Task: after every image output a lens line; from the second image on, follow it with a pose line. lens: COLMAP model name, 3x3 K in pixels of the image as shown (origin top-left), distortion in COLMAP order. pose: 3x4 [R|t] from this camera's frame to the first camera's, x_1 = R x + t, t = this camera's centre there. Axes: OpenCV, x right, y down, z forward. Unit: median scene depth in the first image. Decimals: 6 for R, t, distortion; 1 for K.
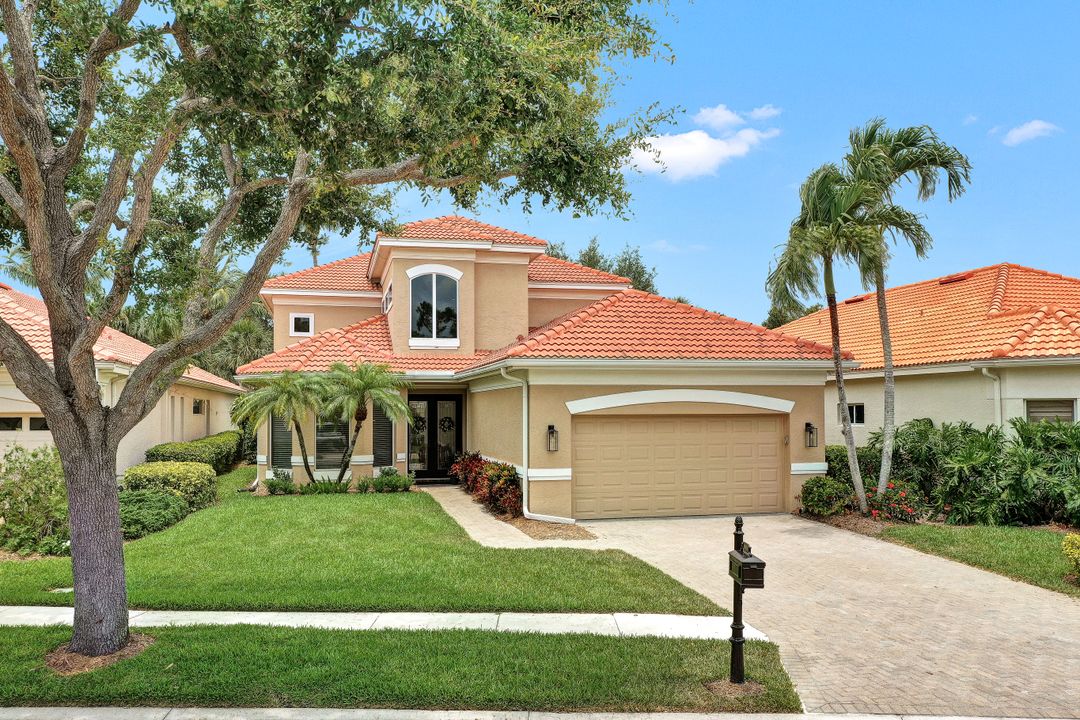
lens RADIAL K [[897.8, 0, 540.0], [0, 897.8, 360.0], [0, 0, 1]] dist [-0.002914, 0.004167]
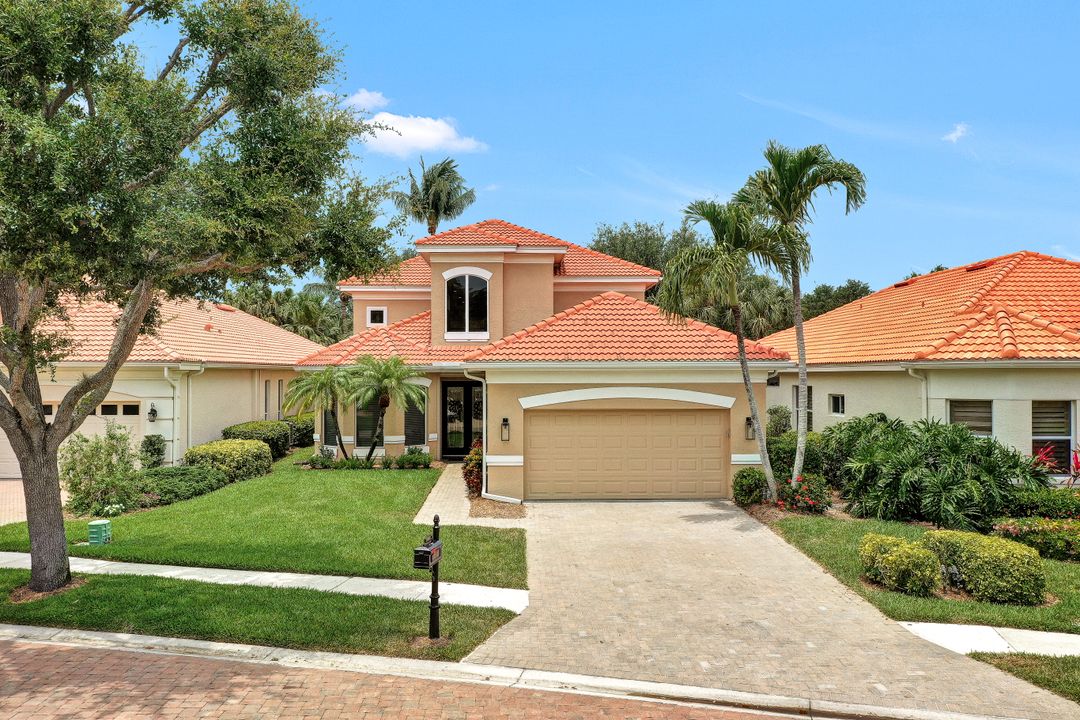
lens RADIAL K [[897.8, 0, 540.0], [0, 897.8, 360.0], [0, 0, 1]] dist [-0.002914, 0.004167]
pose [[0.975817, -0.000417, -0.218590, 0.301140], [0.010305, 0.998974, 0.044101, -0.052228], [0.218348, -0.045287, 0.974820, -0.117829]]
